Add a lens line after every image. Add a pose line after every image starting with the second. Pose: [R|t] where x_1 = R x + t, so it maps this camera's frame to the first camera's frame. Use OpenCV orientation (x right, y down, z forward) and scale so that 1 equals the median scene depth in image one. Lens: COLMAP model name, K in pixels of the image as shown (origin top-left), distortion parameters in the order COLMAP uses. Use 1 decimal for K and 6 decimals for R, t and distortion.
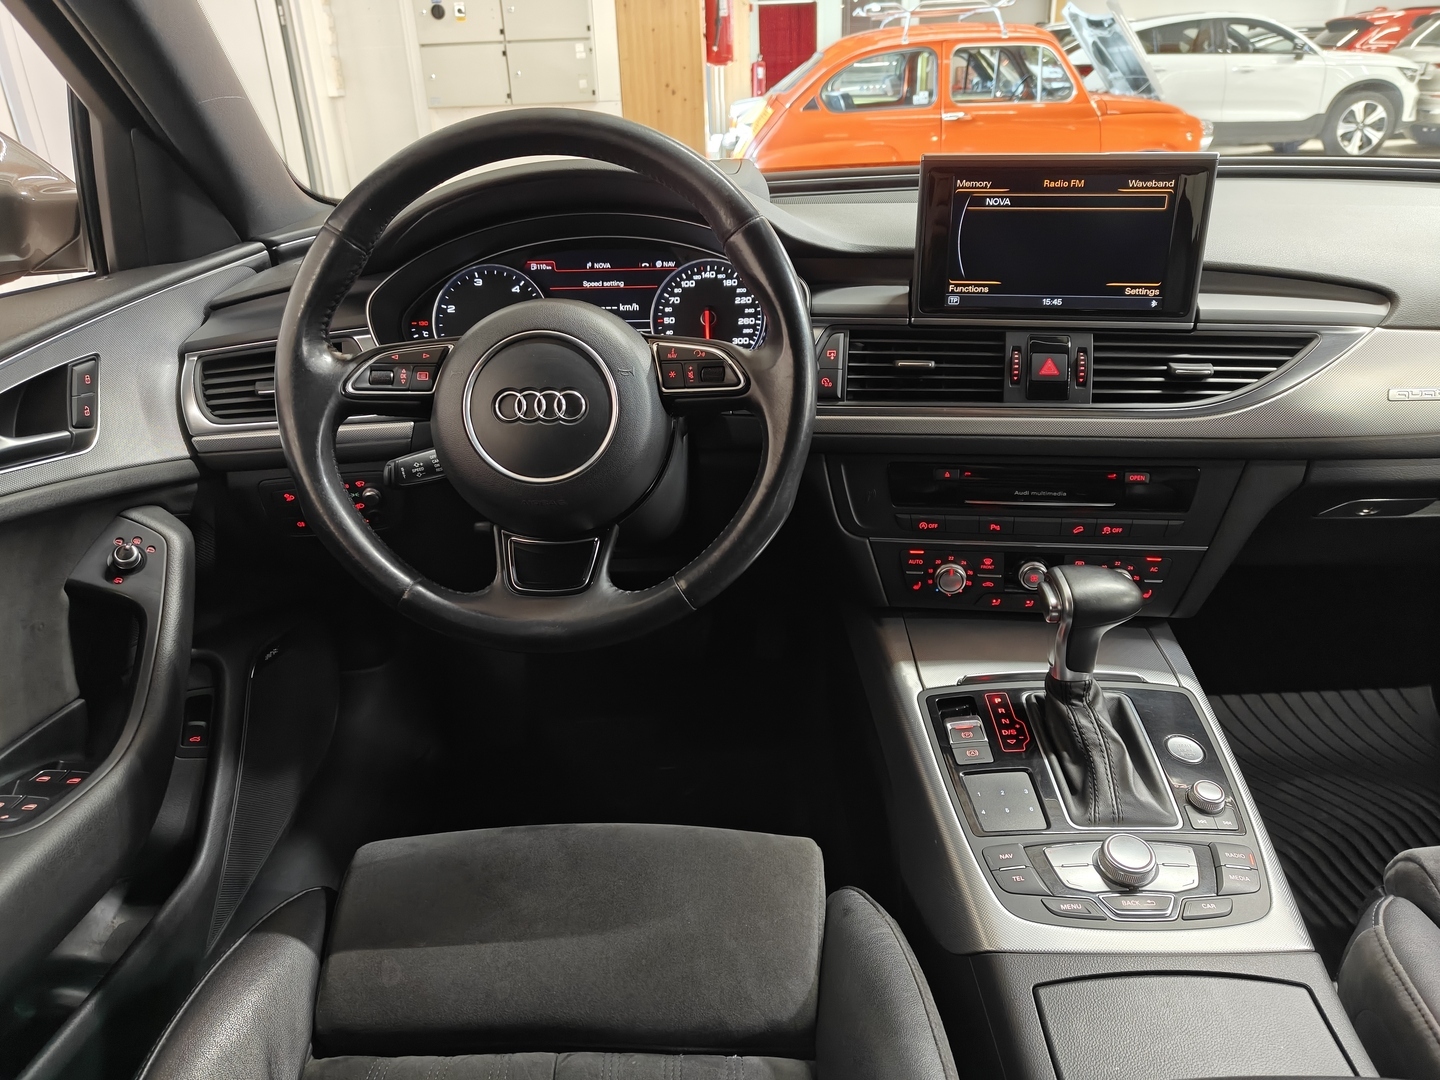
lens RADIAL K [[998.4, 0, 720.0], [0, 998.4, 540.0], [0, 0, 1]] dist [-0.003672, -0.002178]
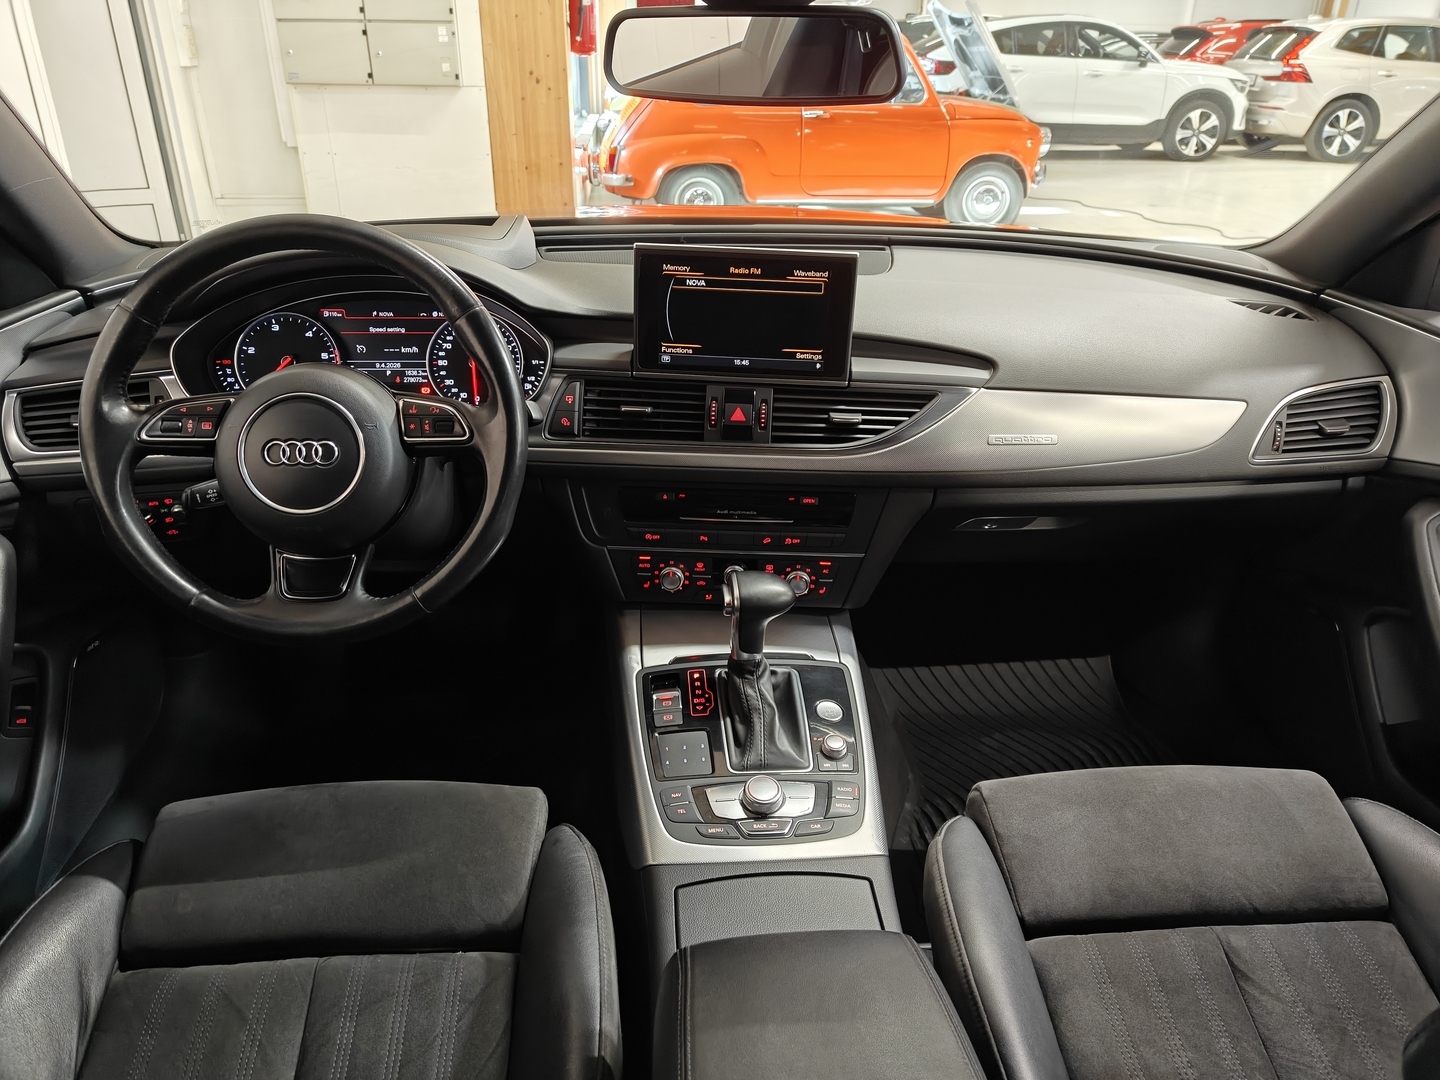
lens RADIAL K [[986.7, 0, 720.0], [0, 986.7, 540.0], [0, 0, 1]] dist [0.026108, -0.034081]
pose [[0.993831, -0.001672, 0.110890, 0.168464], [-0.001338, 0.999633, 0.027066, -0.047367], [-0.110895, -0.027047, 0.993464, -0.252061]]
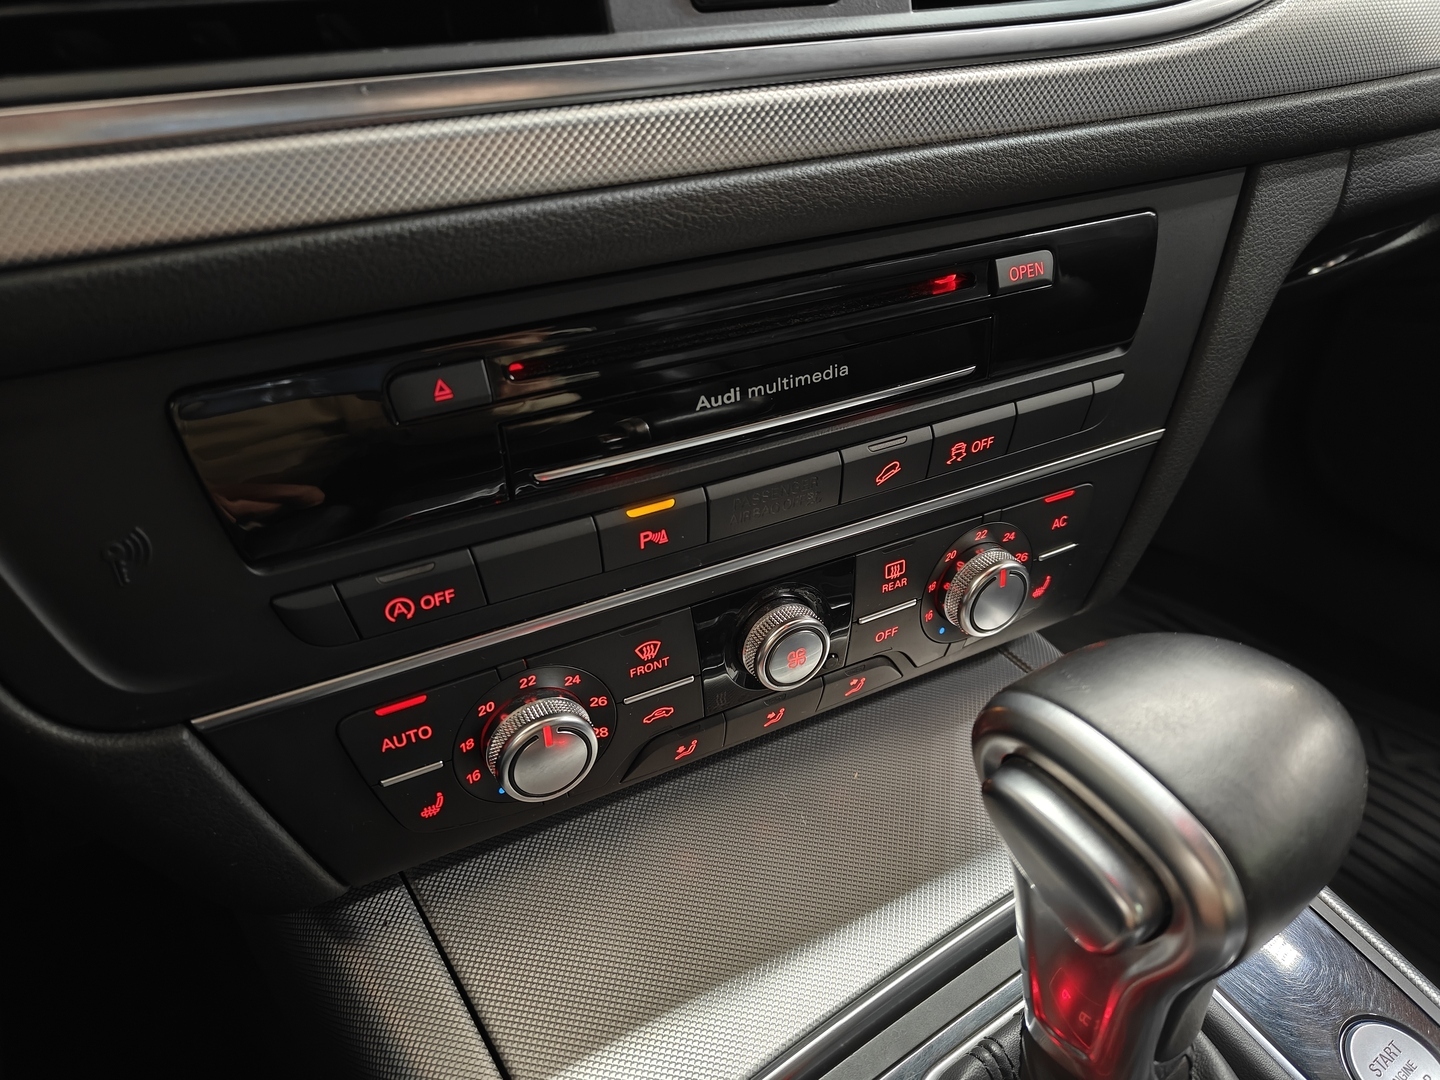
lens RADIAL K [[986.7, 0, 720.0], [0, 986.7, 540.0], [0, 0, 1]] dist [0.026108, -0.034081]
pose [[0.786440, -0.302647, 0.538439, 0.148996], [0.231035, 0.952589, 0.197984, -0.067426], [-0.572831, -0.031305, 0.819076, 0.809814]]
